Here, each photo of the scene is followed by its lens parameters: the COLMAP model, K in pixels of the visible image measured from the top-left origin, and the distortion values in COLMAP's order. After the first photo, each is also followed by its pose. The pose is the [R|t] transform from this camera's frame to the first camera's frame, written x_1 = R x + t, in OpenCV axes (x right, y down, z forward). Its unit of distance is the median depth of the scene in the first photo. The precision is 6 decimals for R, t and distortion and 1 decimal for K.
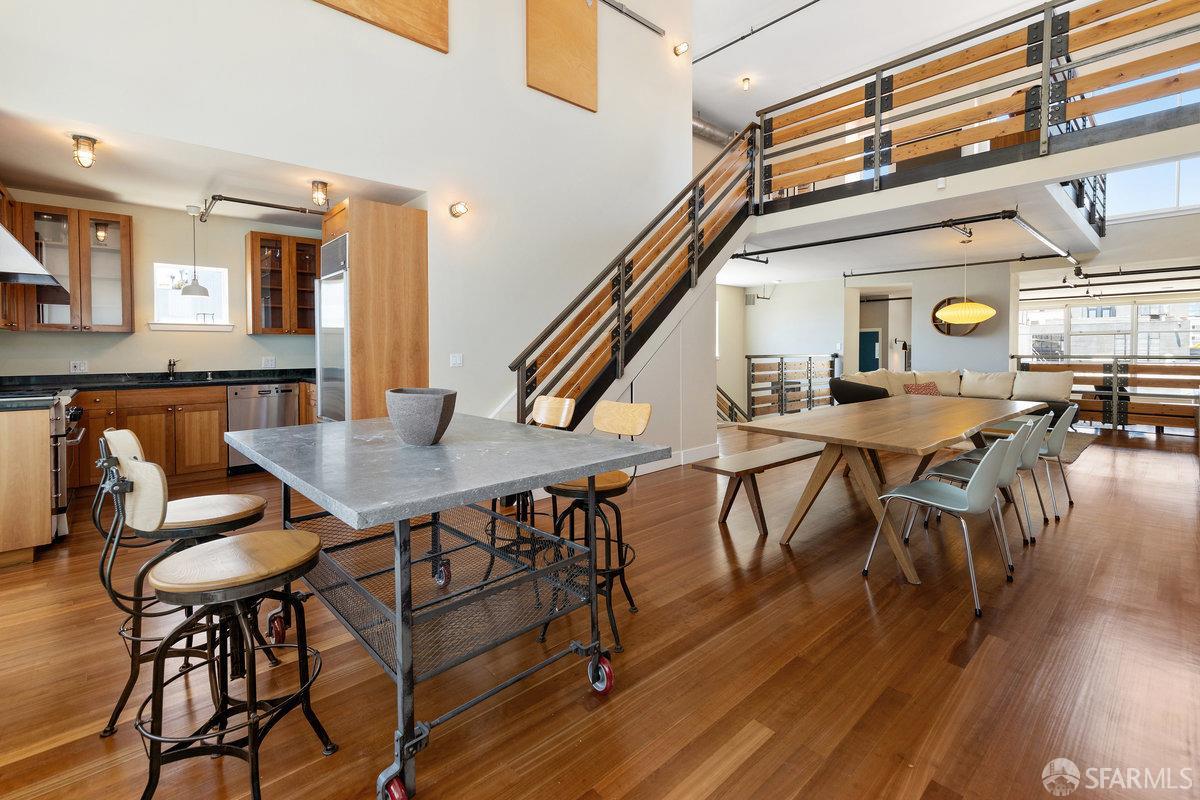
lens RADIAL K [[526.6, 0, 600.2], [0, 526.6, 356.3], [0, 0, 1]] dist [-0.000399, -0.000051]
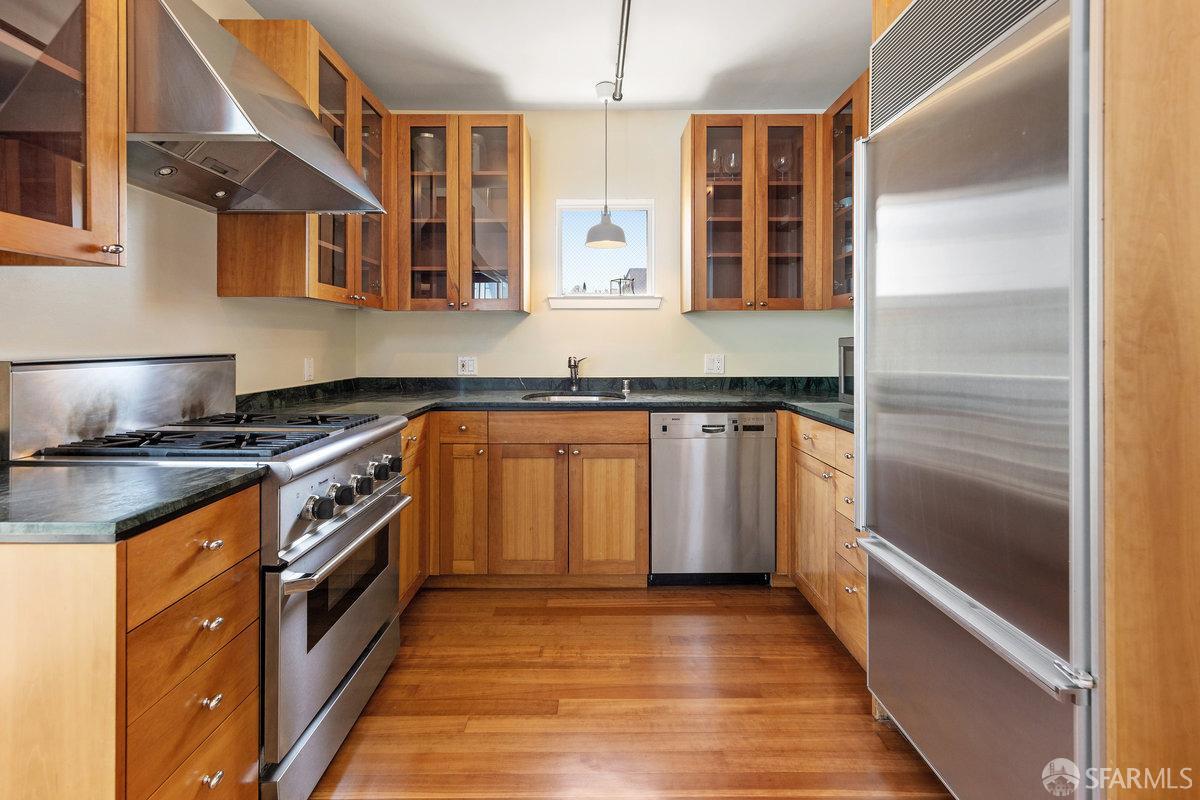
lens RADIAL K [[526.6, 0, 600.2], [0, 526.6, 356.3], [0, 0, 1]] dist [-0.000399, -0.000051]
pose [[0.744857, 0.019311, -0.666945, -0.381291], [-0.010354, 0.999795, 0.017385, -0.004657], [0.667144, -0.006043, 0.744904, 0.553017]]
